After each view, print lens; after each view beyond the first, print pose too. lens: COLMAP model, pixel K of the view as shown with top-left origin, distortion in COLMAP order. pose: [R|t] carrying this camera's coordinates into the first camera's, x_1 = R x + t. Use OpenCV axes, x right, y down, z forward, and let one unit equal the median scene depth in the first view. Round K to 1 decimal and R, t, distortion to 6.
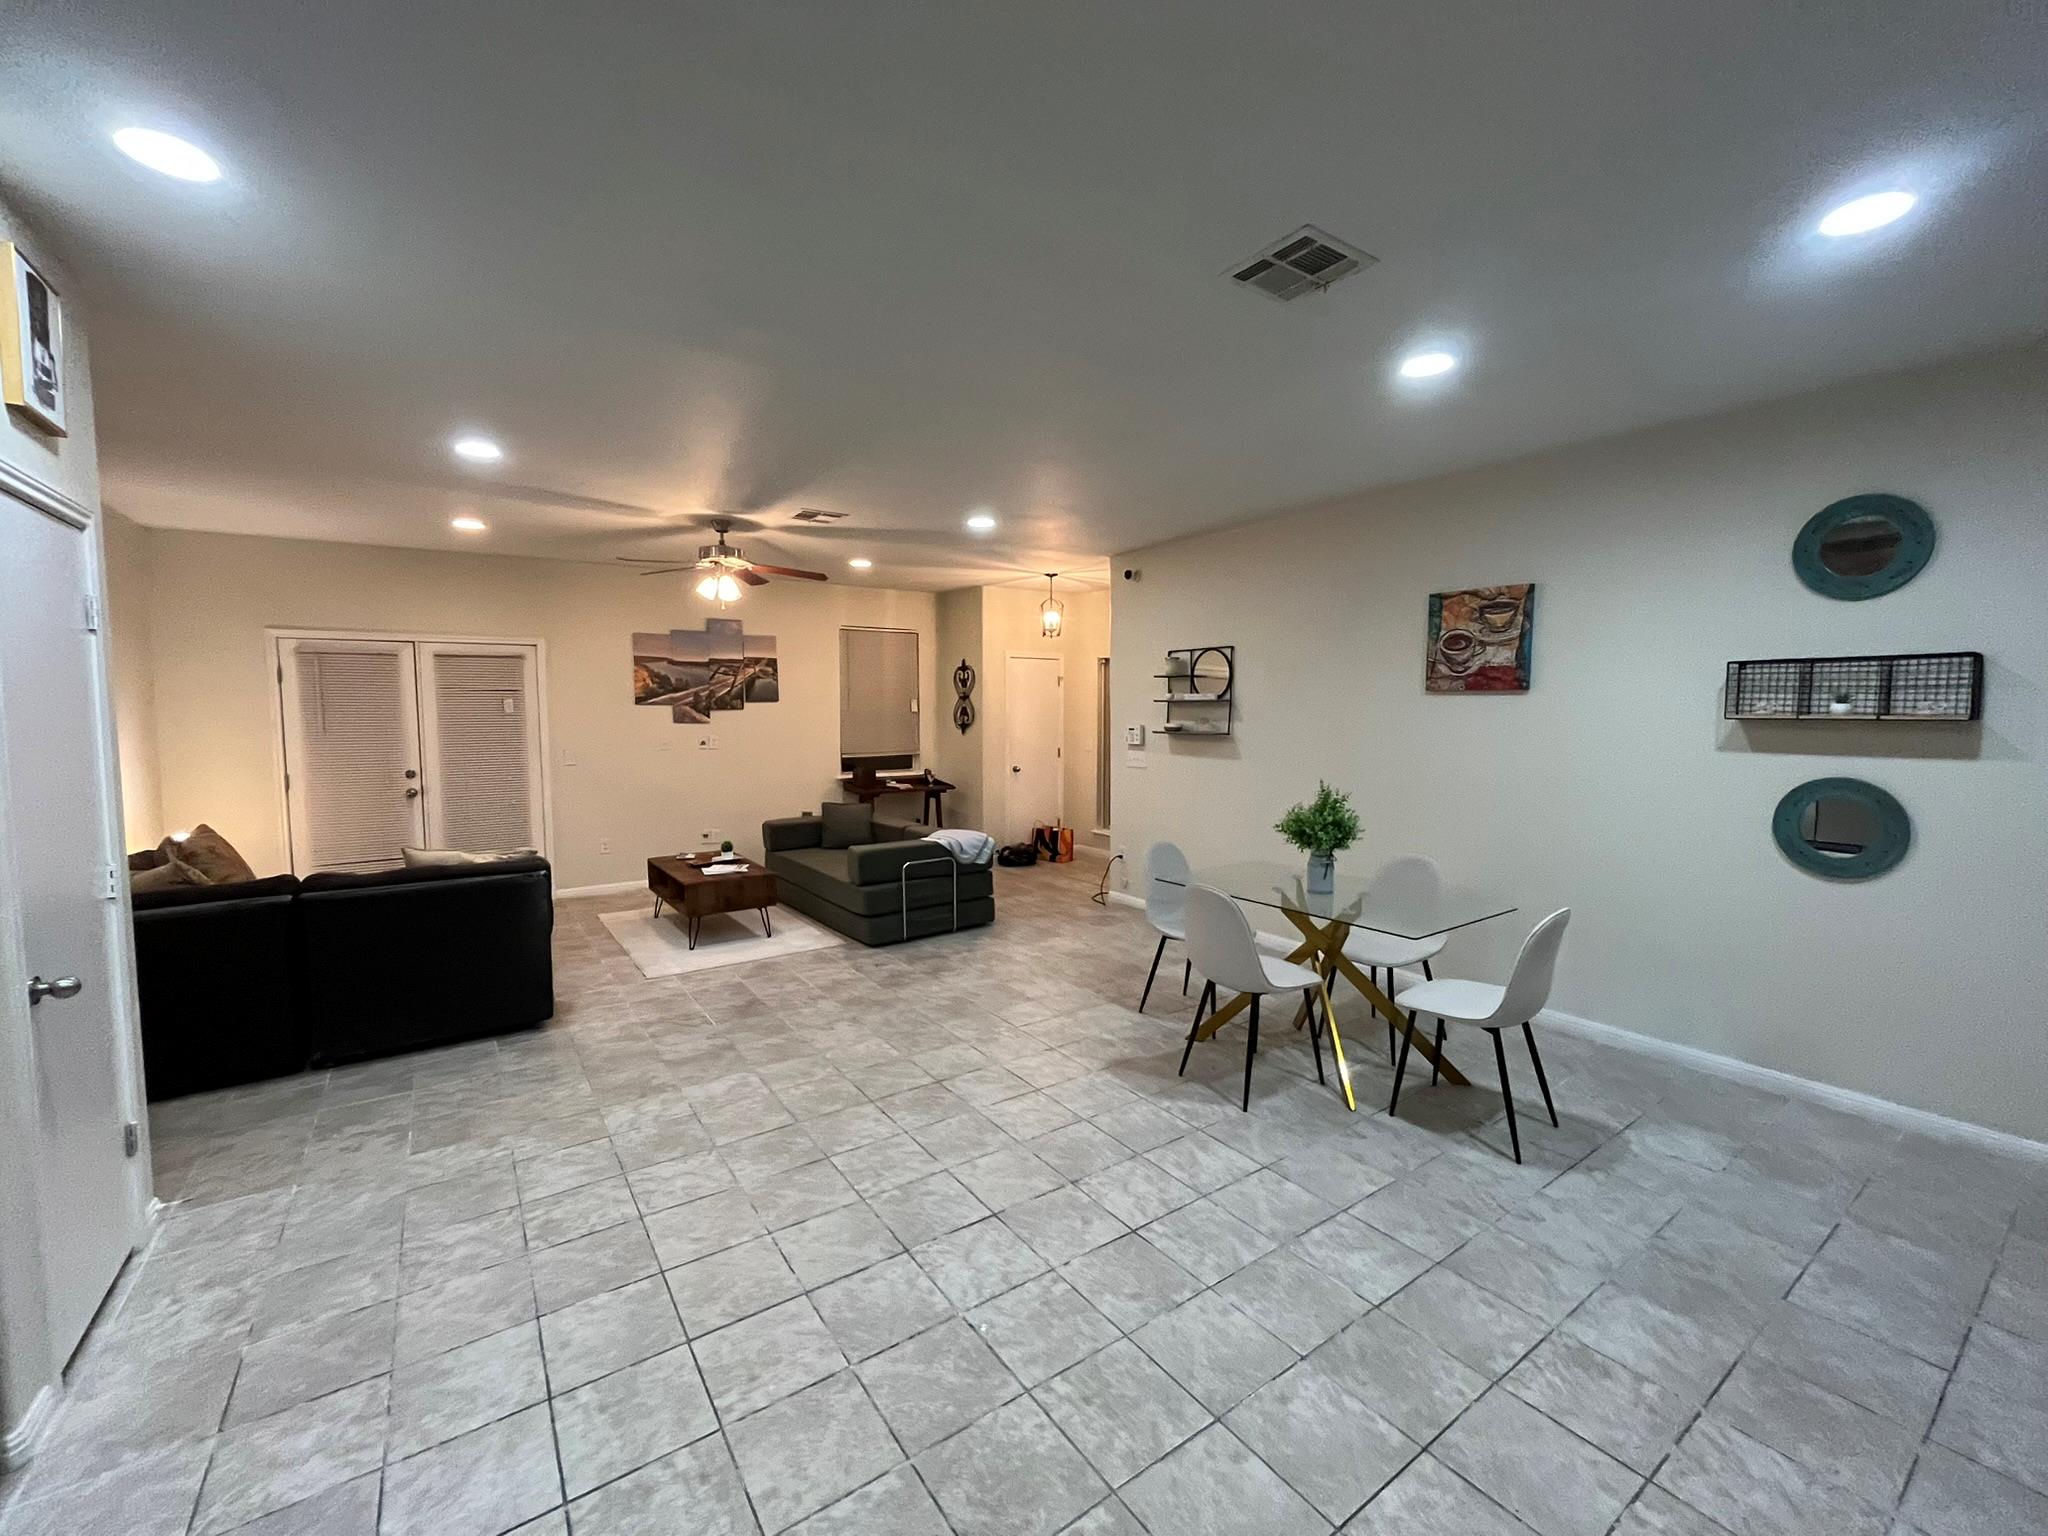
lens RADIAL K [[829.8, 0, 1022.0], [0, 829.8, 766.9], [0, 0, 1]] dist [-0.002823, -0.000569]
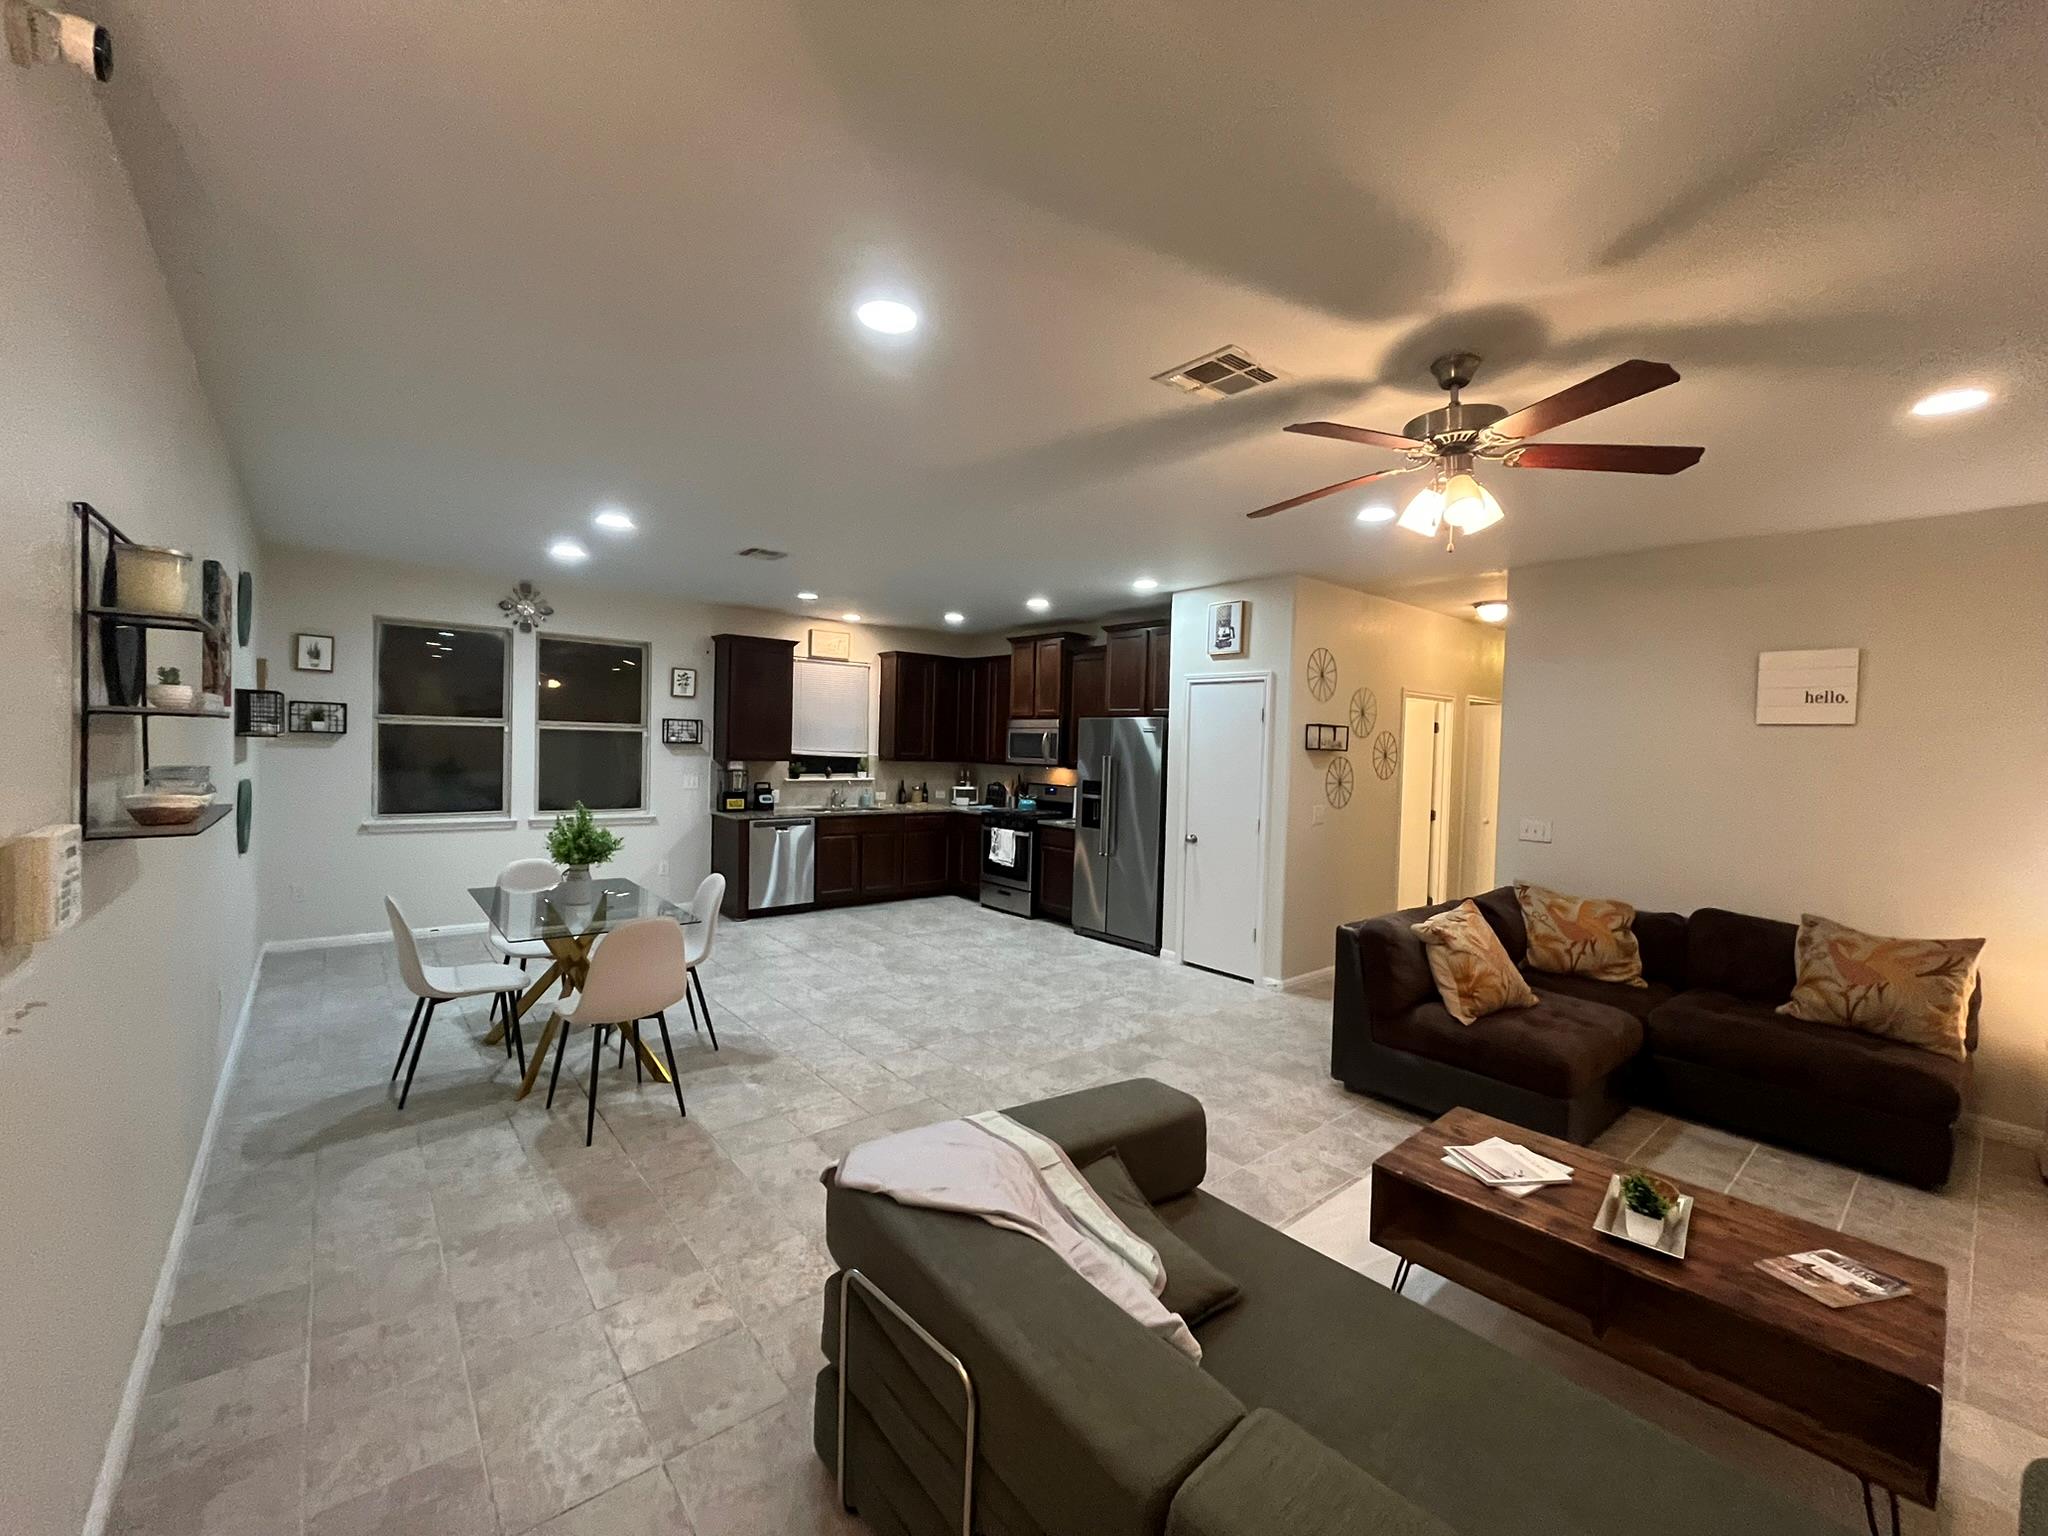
lens RADIAL K [[829.8, 0, 1022.1], [0, 829.8, 766.6], [0, 0, 1]] dist [-0.002823, -0.000569]
pose [[-0.995780, -0.024221, -0.088520, -0.132348], [-0.033247, 0.994233, 0.101957, -0.170802], [0.085540, 0.104470, -0.990843, 2.238997]]
